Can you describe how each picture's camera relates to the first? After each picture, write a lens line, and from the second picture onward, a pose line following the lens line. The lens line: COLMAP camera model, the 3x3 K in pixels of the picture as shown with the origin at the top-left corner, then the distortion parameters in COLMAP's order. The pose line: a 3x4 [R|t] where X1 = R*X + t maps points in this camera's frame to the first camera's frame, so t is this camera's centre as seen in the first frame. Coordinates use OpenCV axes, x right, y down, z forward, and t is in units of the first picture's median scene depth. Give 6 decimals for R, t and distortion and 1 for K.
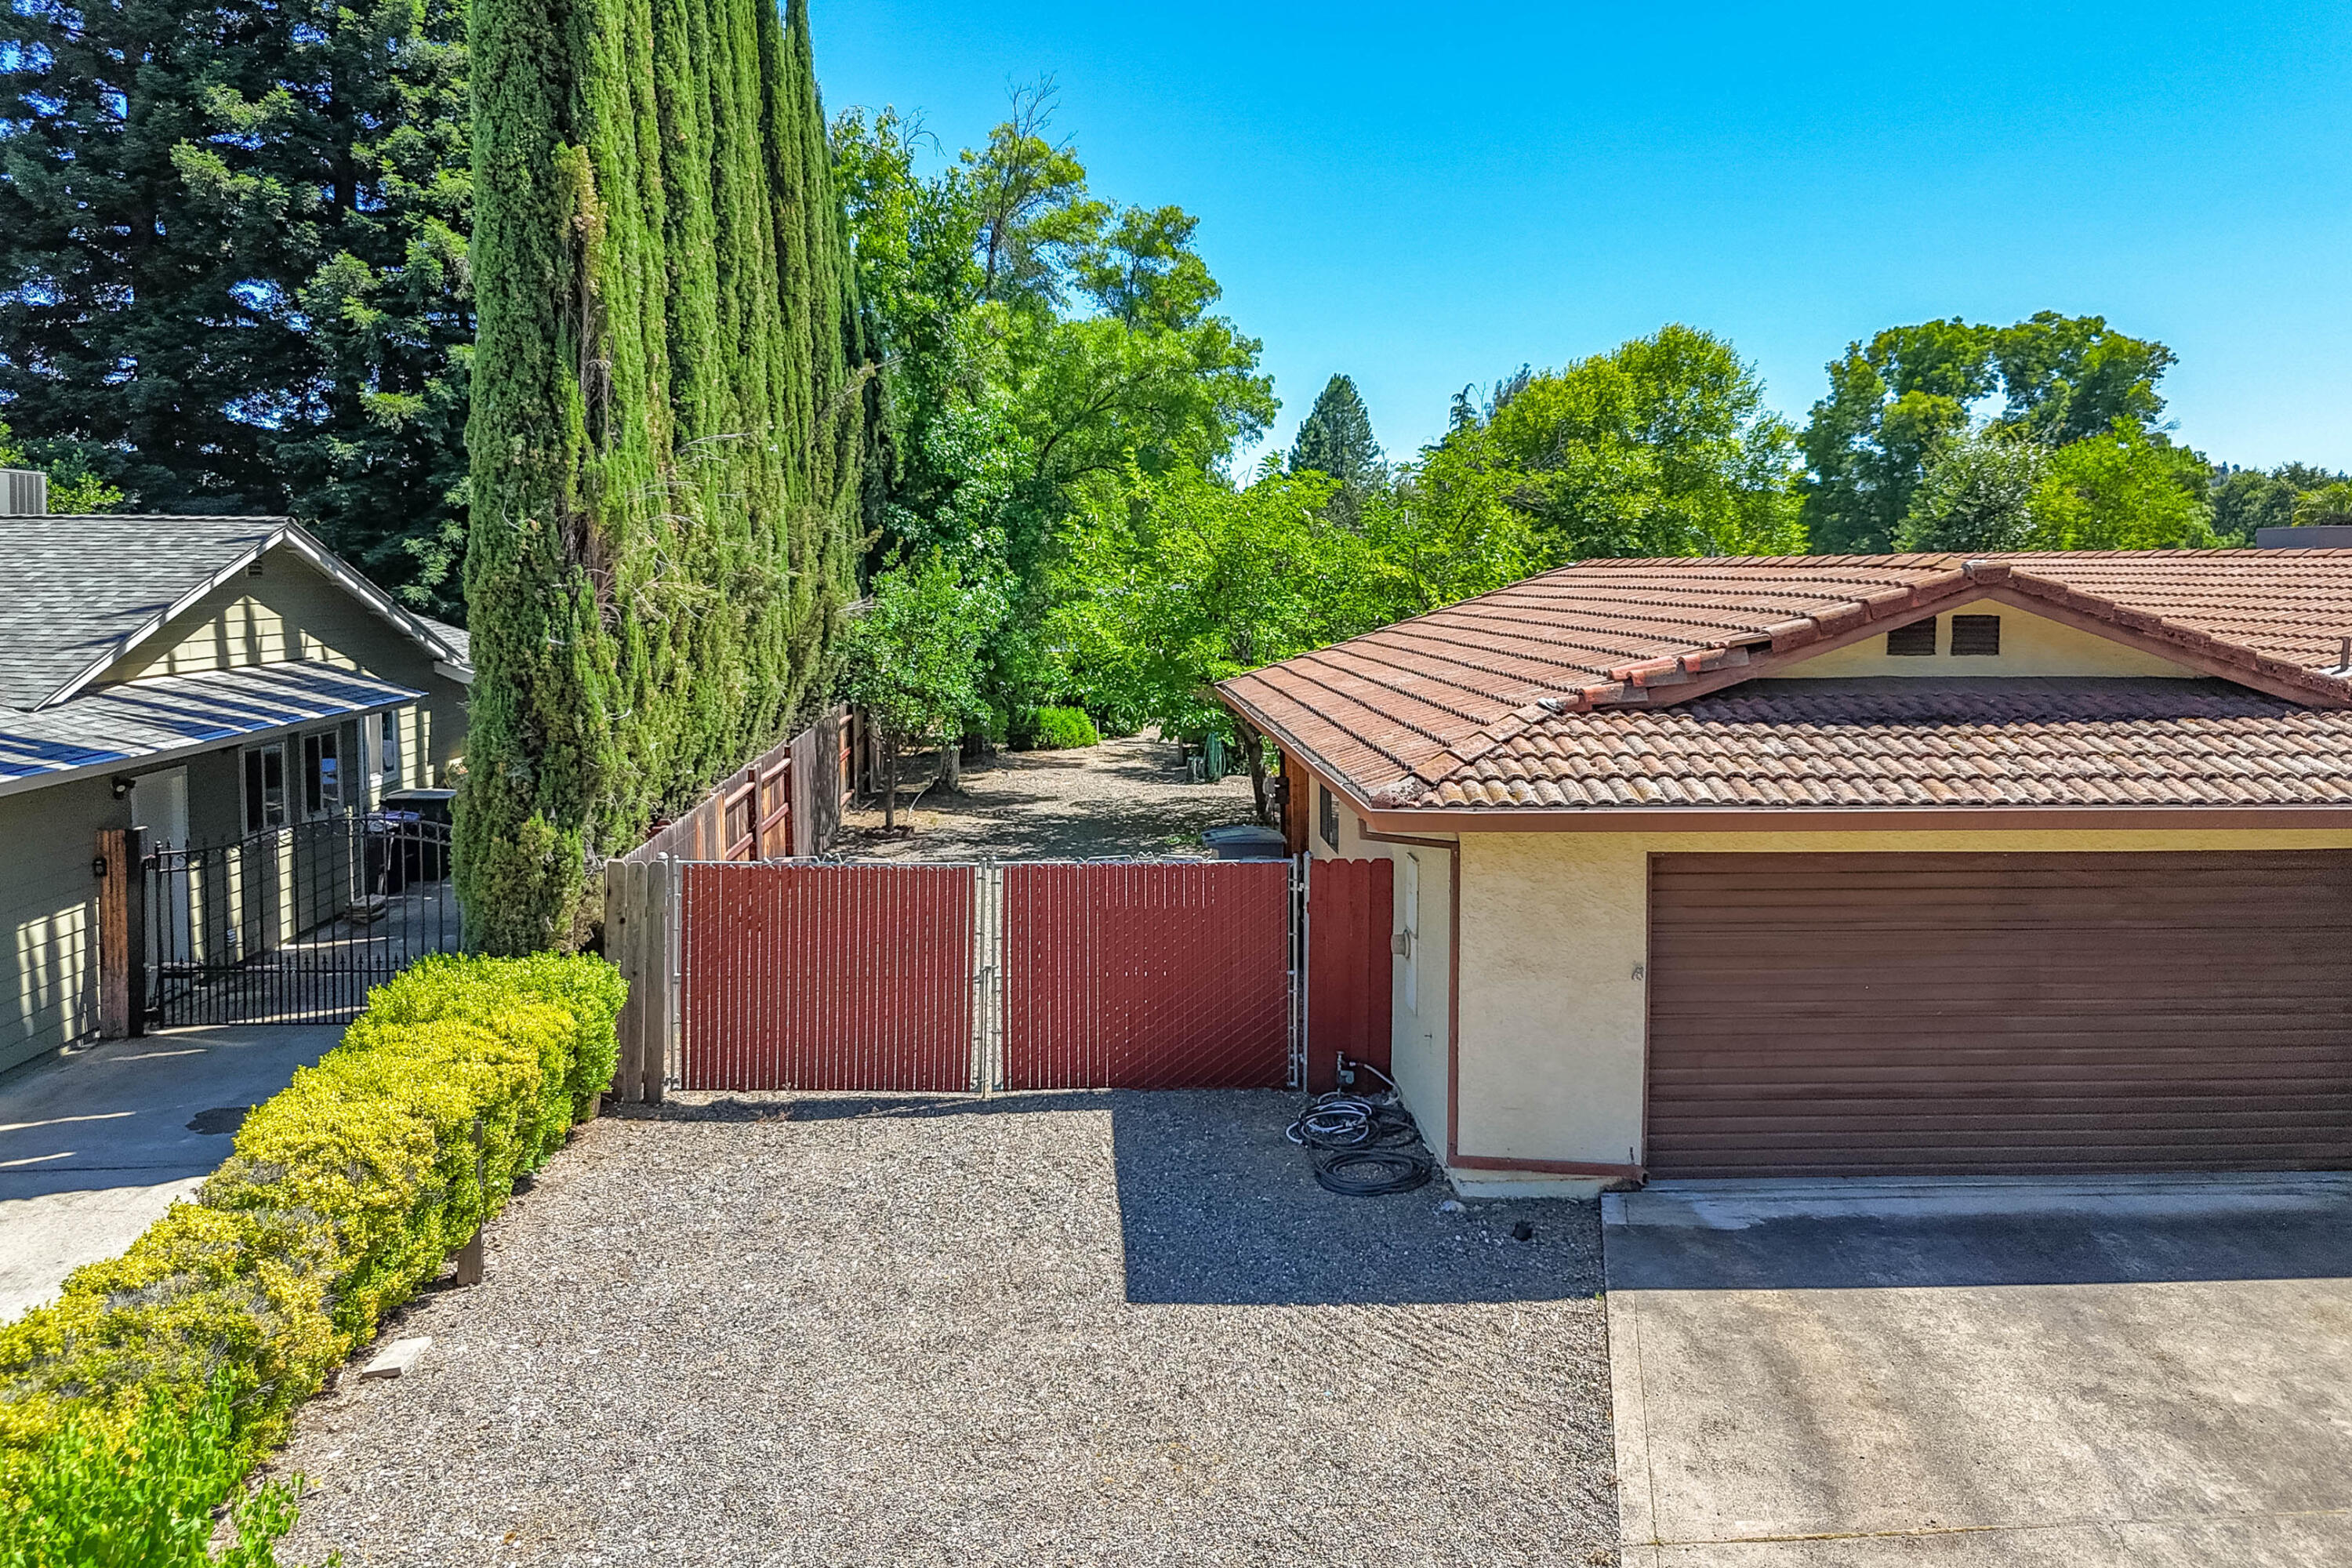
lens RADIAL K [[1737.9, 0, 1127.0], [0, 1737.9, 664.6], [0, 0, 1]] dist [0.049196, -0.027464]
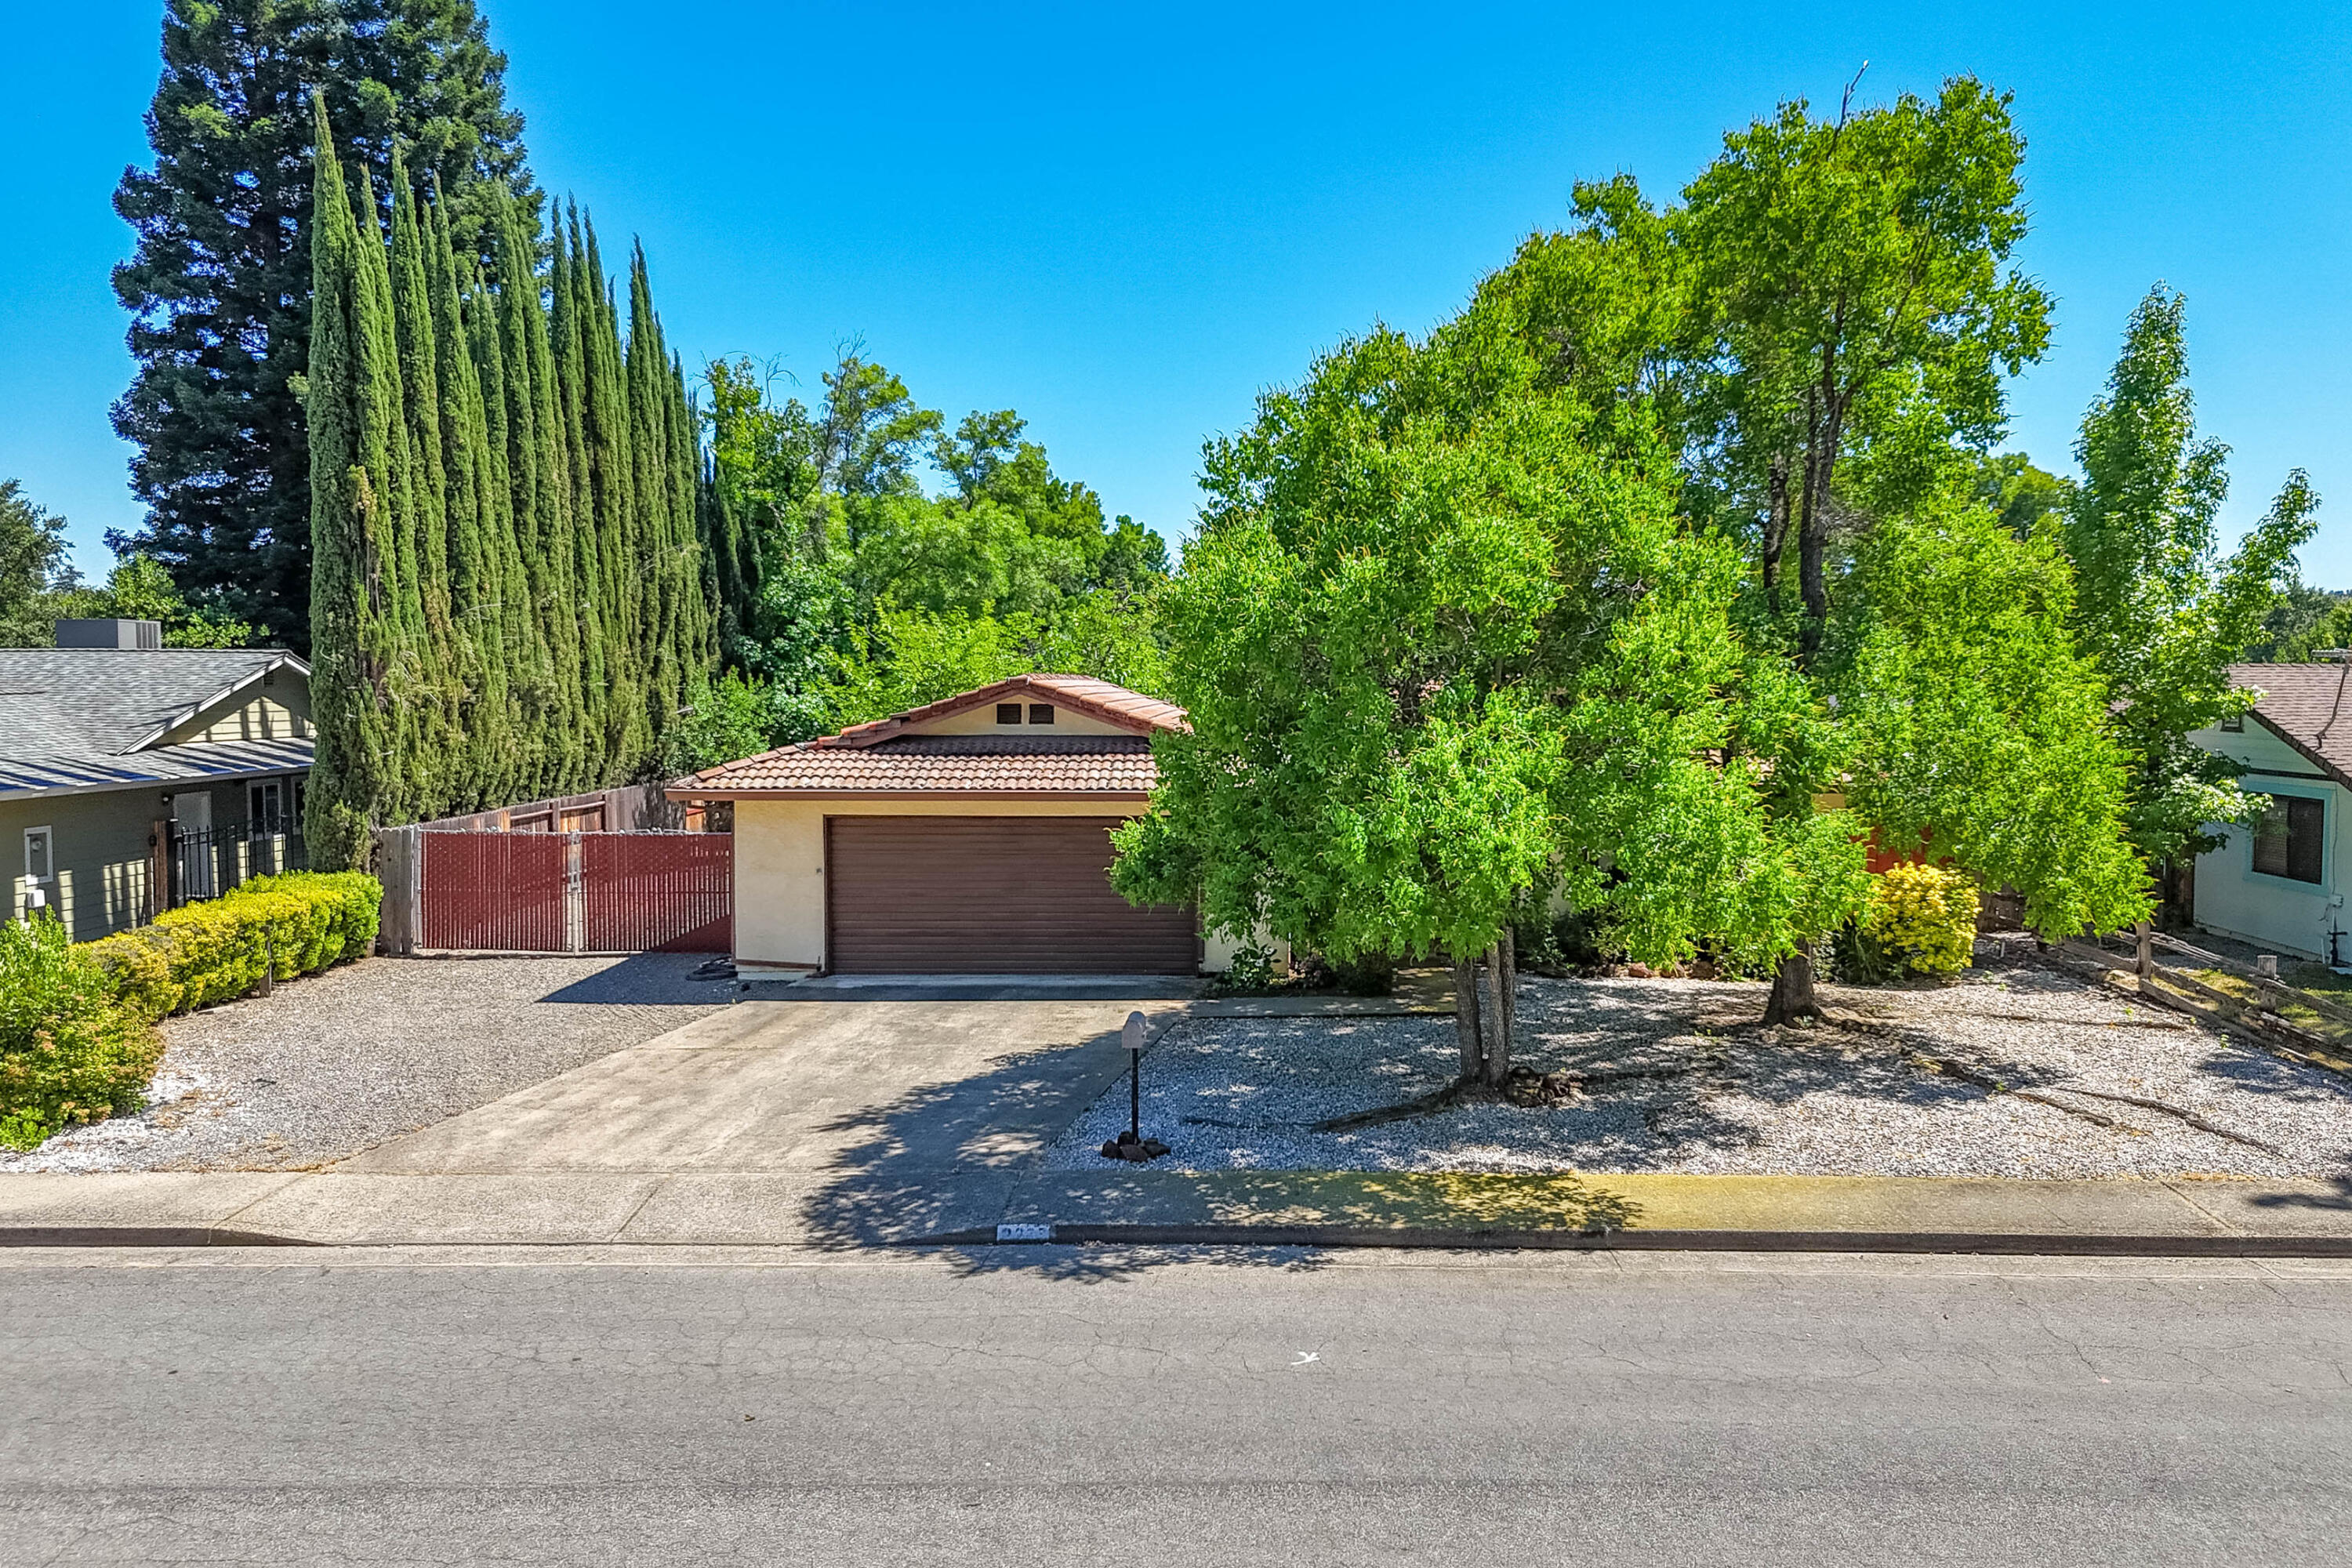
lens RADIAL K [[1737.9, 0, 1181.0], [0, 1737.9, 787.1], [0, 0, 1]] dist [0.049196, -0.027464]
pose [[0.996458, 0.004338, -0.083984, 0.644560], [-0.004034, 0.999985, 0.003797, 0.046432], [0.083999, -0.003444, 0.996460, -0.748702]]
